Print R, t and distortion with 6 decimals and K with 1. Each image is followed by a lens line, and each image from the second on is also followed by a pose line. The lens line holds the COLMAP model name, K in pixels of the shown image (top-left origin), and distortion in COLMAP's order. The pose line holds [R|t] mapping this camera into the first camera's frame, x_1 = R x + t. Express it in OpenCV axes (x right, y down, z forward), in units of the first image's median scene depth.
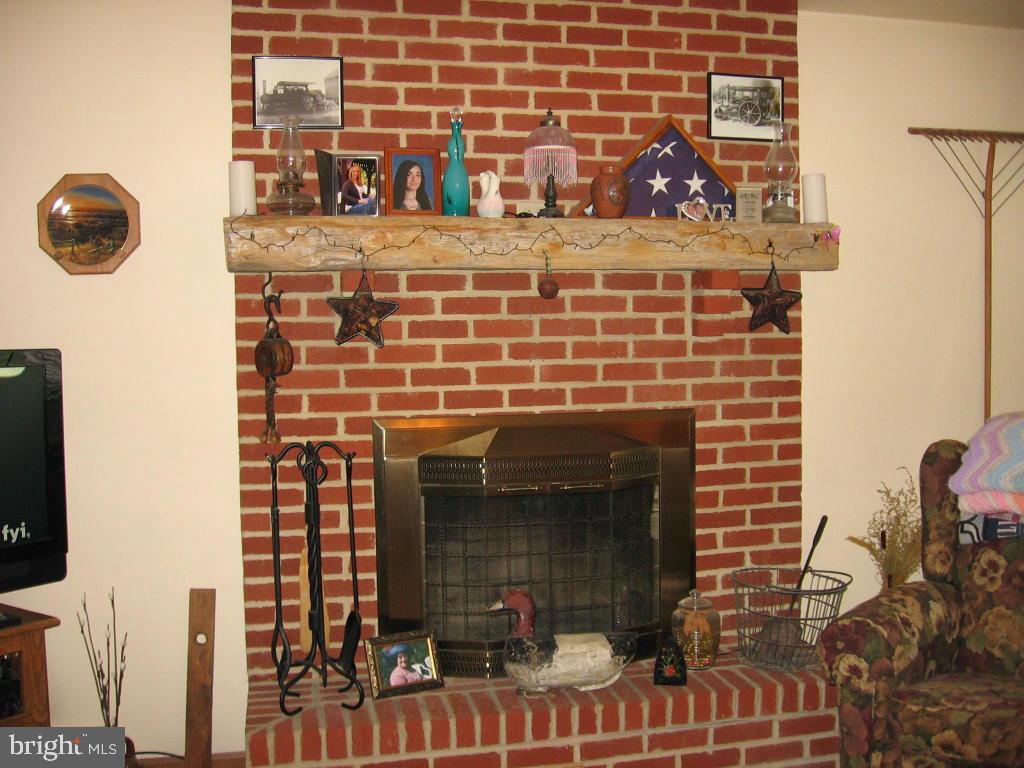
lens RADIAL K [[1062.3, 0, 508.8], [0, 1062.3, 374.9], [0, 0, 1]] dist [-0.106069, 0.000000]
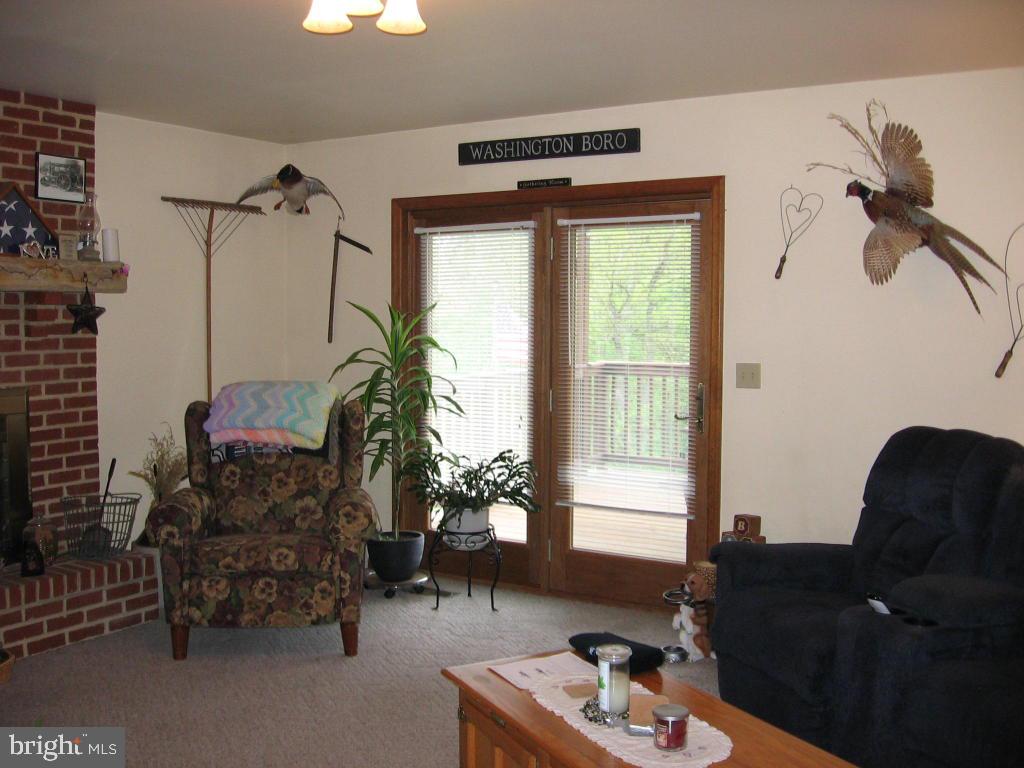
lens RADIAL K [[1062.3, 0, 512.1], [0, 1062.3, 383.1], [0, 0, 1]] dist [-0.106069, 0.000000]
pose [[0.704980, -0.029588, 0.708609, -0.364650], [0.019165, 0.999559, 0.022670, 0.006806], [-0.708968, -0.002402, 0.705237, -0.458297]]
